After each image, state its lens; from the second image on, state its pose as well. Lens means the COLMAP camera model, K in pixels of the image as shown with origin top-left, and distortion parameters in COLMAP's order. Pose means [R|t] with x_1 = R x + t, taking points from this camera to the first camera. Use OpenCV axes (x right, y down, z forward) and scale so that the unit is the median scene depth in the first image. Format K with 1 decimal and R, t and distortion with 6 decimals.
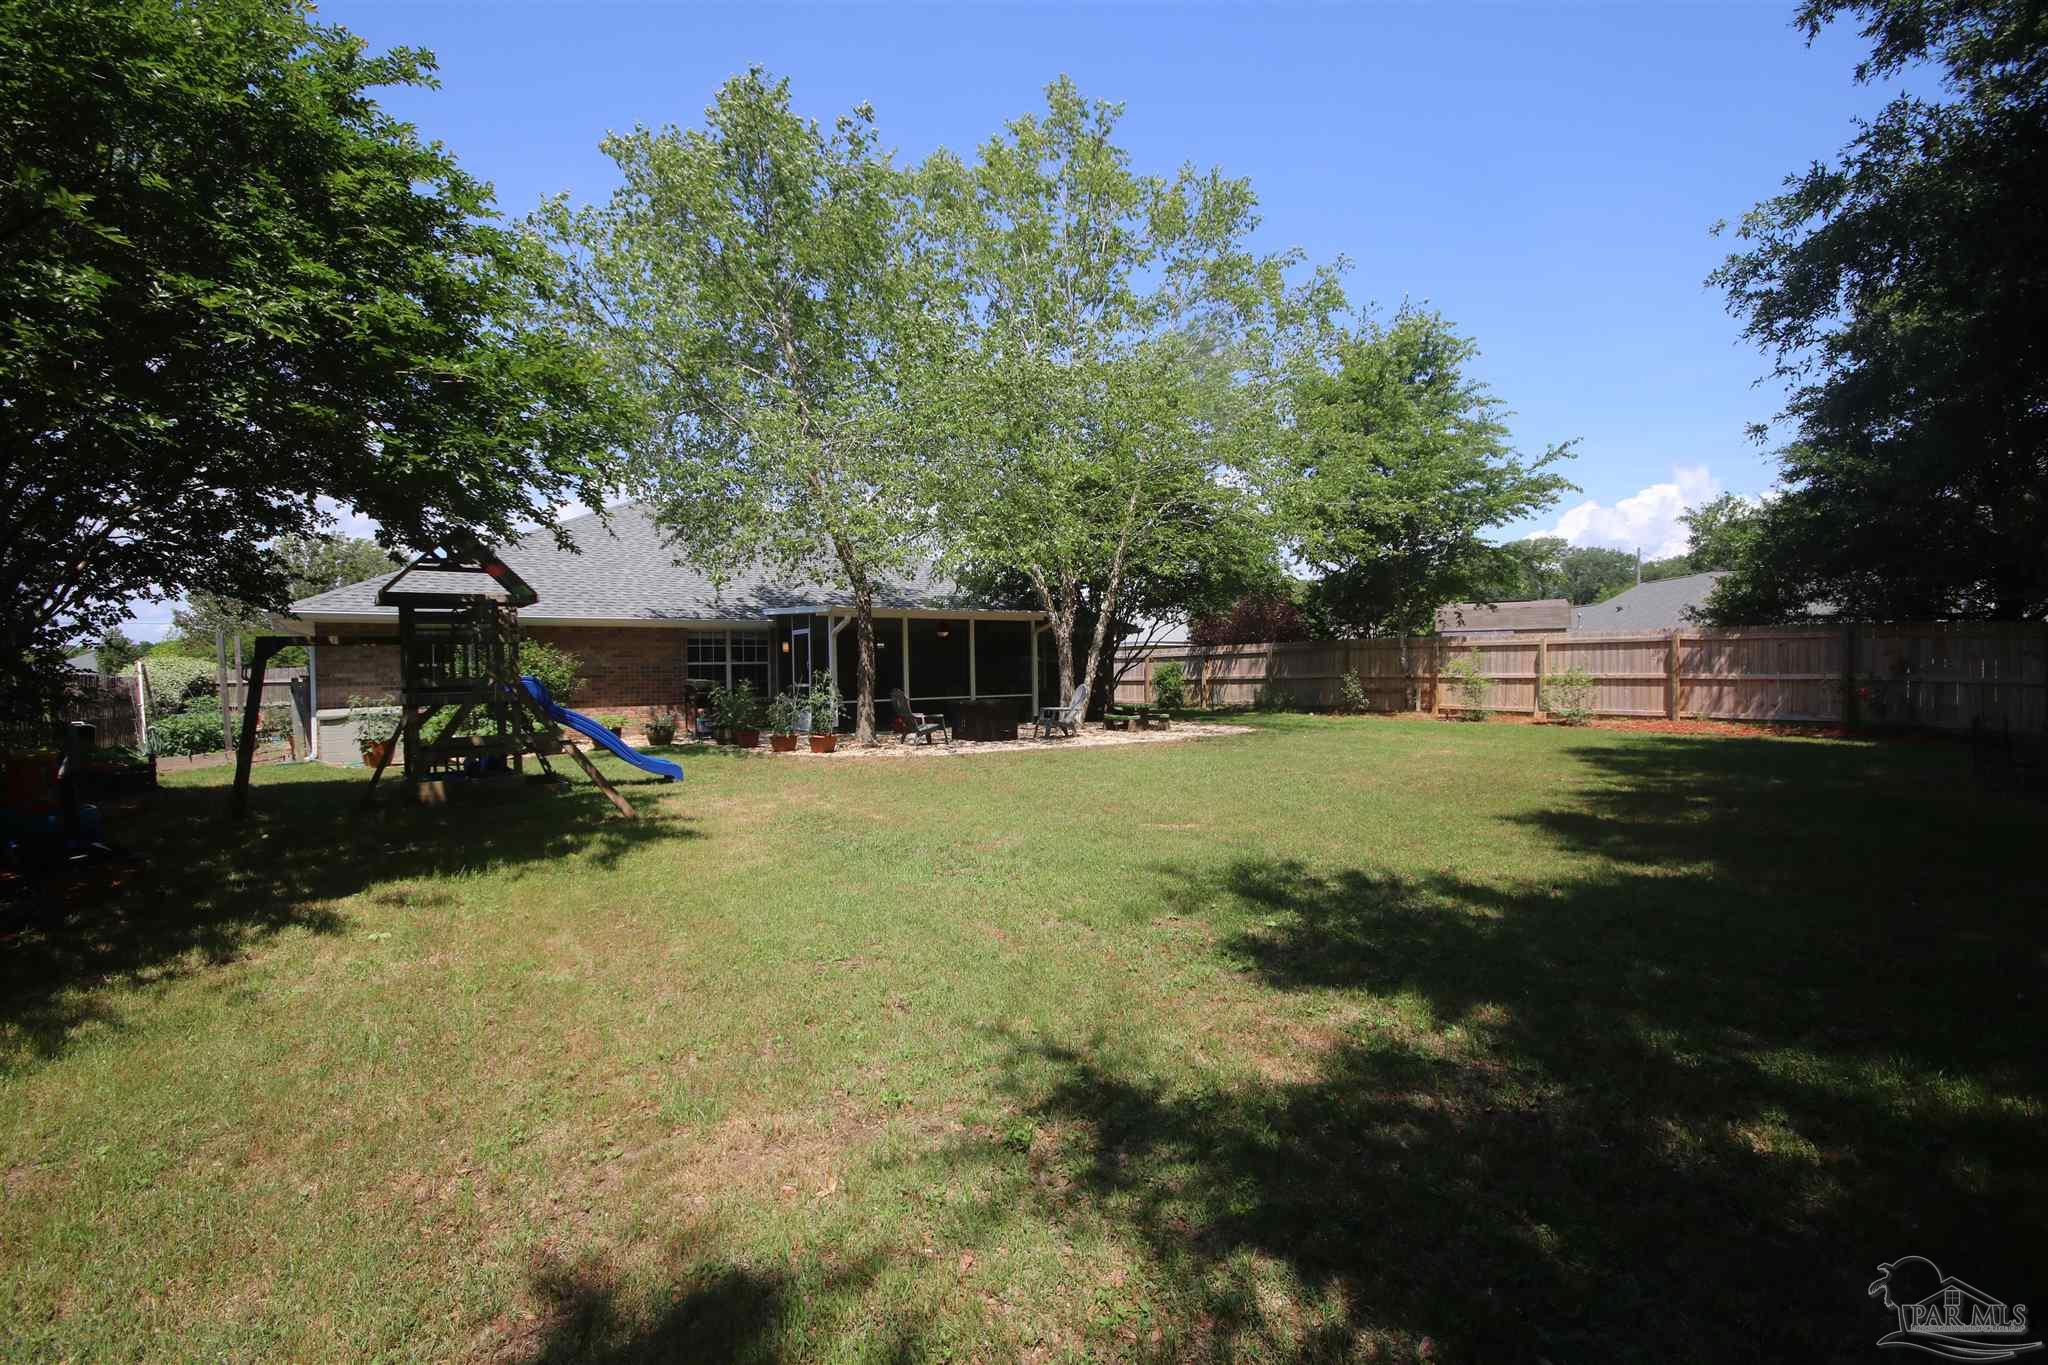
lens RADIAL K [[952.0, 0, 1020.3], [0, 952.0, 679.1], [0, 0, 1]] dist [0.001743, -0.000446]
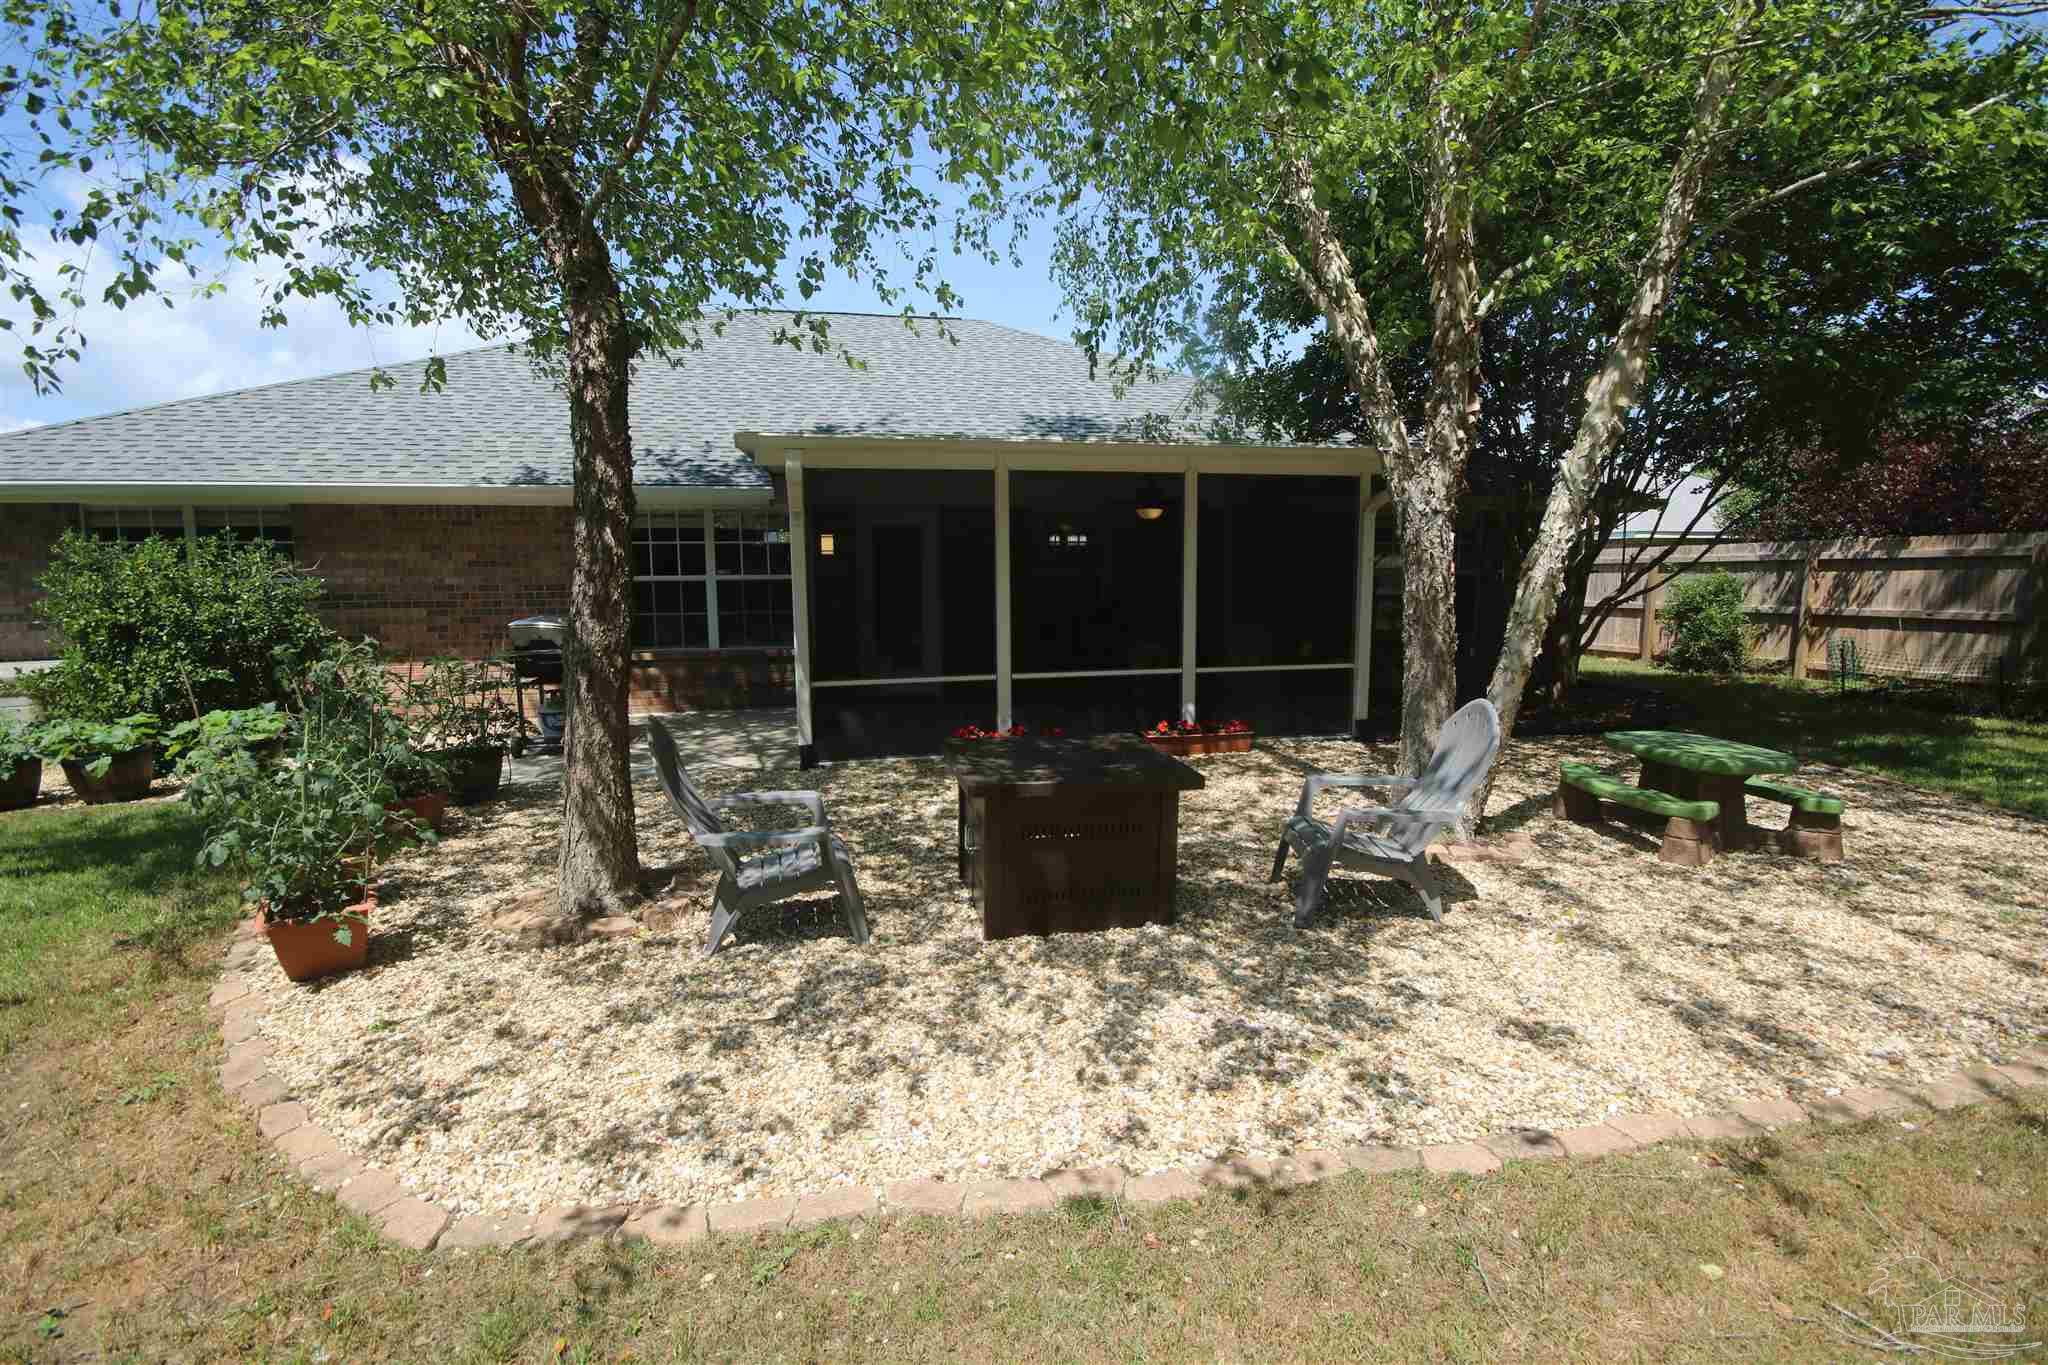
lens RADIAL K [[952.0, 0, 1020.3], [0, 952.0, 679.1], [0, 0, 1]] dist [0.001743, -0.000446]
pose [[0.915320, 0.050639, -0.399530, 0.045129], [-0.010307, 0.994684, 0.102461, -0.016134], [0.402594, -0.089667, 0.910976, 0.597997]]
